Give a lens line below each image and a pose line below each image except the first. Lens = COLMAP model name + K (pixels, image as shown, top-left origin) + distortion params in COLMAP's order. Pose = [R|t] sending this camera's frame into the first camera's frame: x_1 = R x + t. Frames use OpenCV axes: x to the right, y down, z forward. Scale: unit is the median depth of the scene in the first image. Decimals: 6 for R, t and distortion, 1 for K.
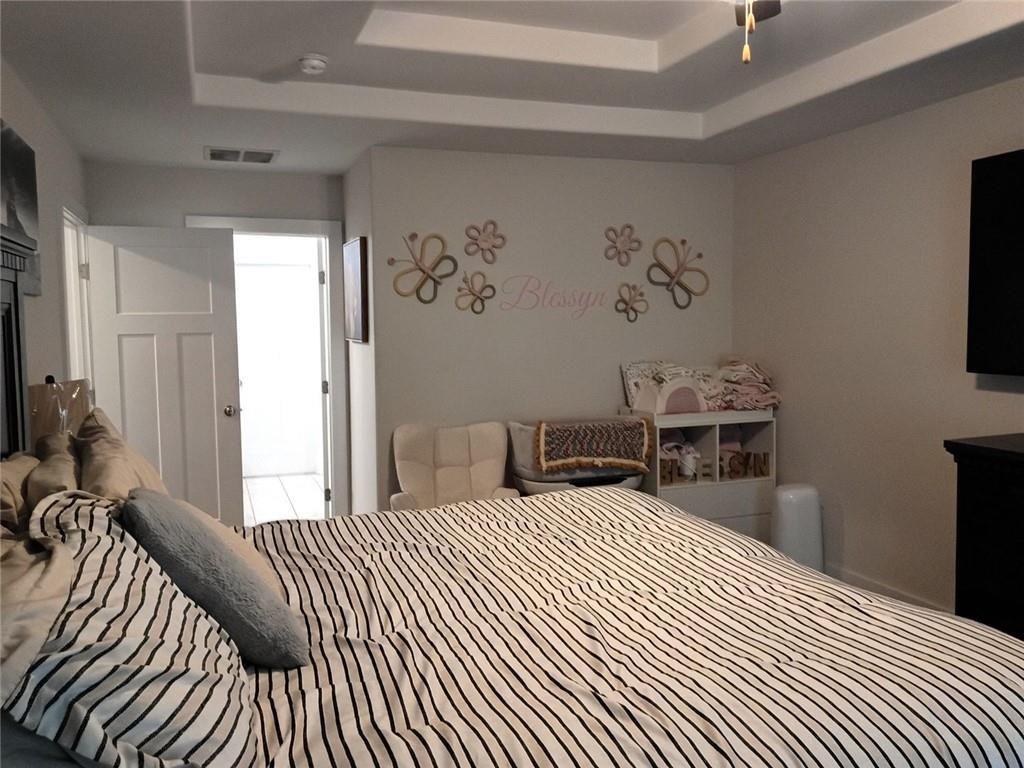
lens RADIAL K [[803.8, 0, 512.0], [0, 803.8, 384.0], [0, 0, 1]] dist [0.050040, -0.087357]
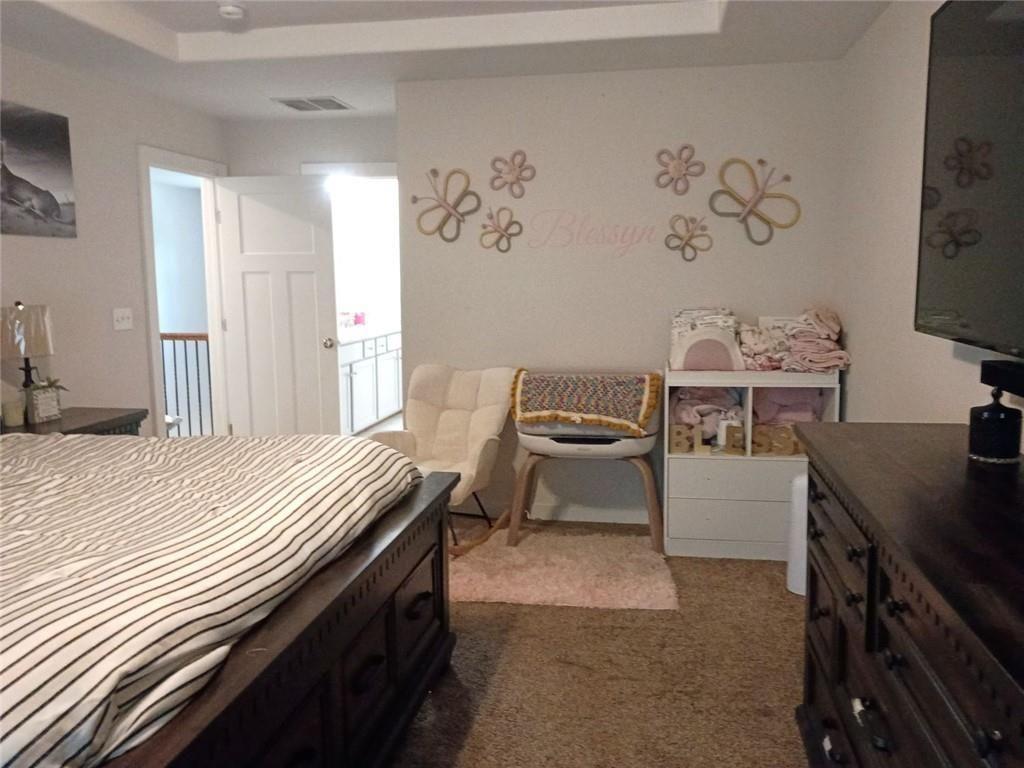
lens RADIAL K [[840.4, 0, 520.2], [0, 840.4, 380.8], [0, 0, 1]] dist [0.047545, -0.093177]
pose [[0.875604, 0.068506, -0.478146, 0.457764], [-0.038555, 0.996646, 0.072188, -0.008802], [0.481488, -0.044773, 0.875308, 0.137133]]
